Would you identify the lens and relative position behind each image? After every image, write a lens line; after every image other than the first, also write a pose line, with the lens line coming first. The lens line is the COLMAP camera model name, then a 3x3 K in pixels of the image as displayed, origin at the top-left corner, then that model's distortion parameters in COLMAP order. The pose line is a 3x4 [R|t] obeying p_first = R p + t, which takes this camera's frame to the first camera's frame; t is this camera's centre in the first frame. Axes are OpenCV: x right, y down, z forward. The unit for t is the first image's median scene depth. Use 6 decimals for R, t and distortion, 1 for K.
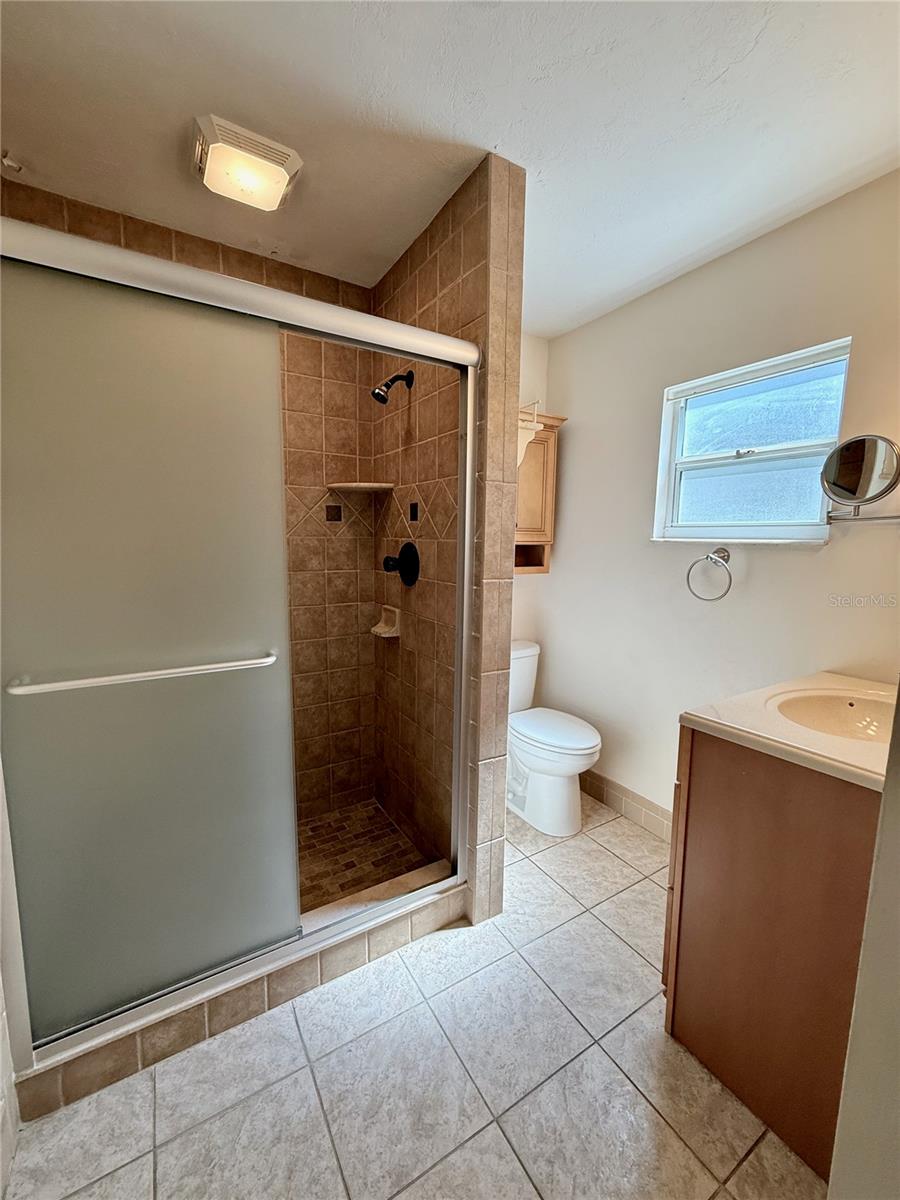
lens RADIAL K [[479.9, 0, 449.5], [0, 479.9, 598.5], [0, 0, 1]] dist [0.002758, -0.000089]
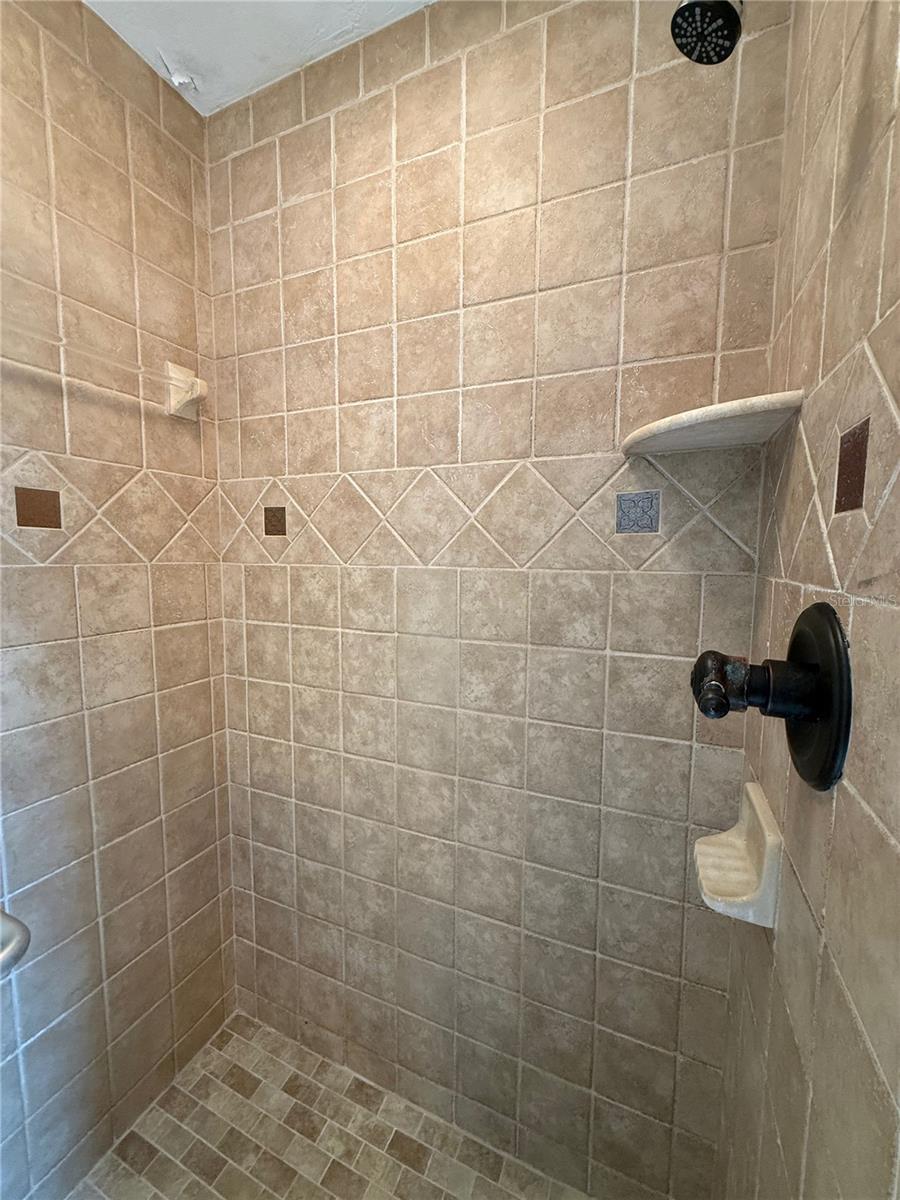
lens RADIAL K [[479.9, 0, 447.0], [0, 479.9, 600.2], [0, 0, 1]] dist [0.002758, -0.000089]
pose [[0.571610, 0.069229, -0.817600, 0.002144], [-0.105493, 0.994365, 0.010443, -0.092230], [0.813716, 0.080281, 0.575692, 0.646636]]
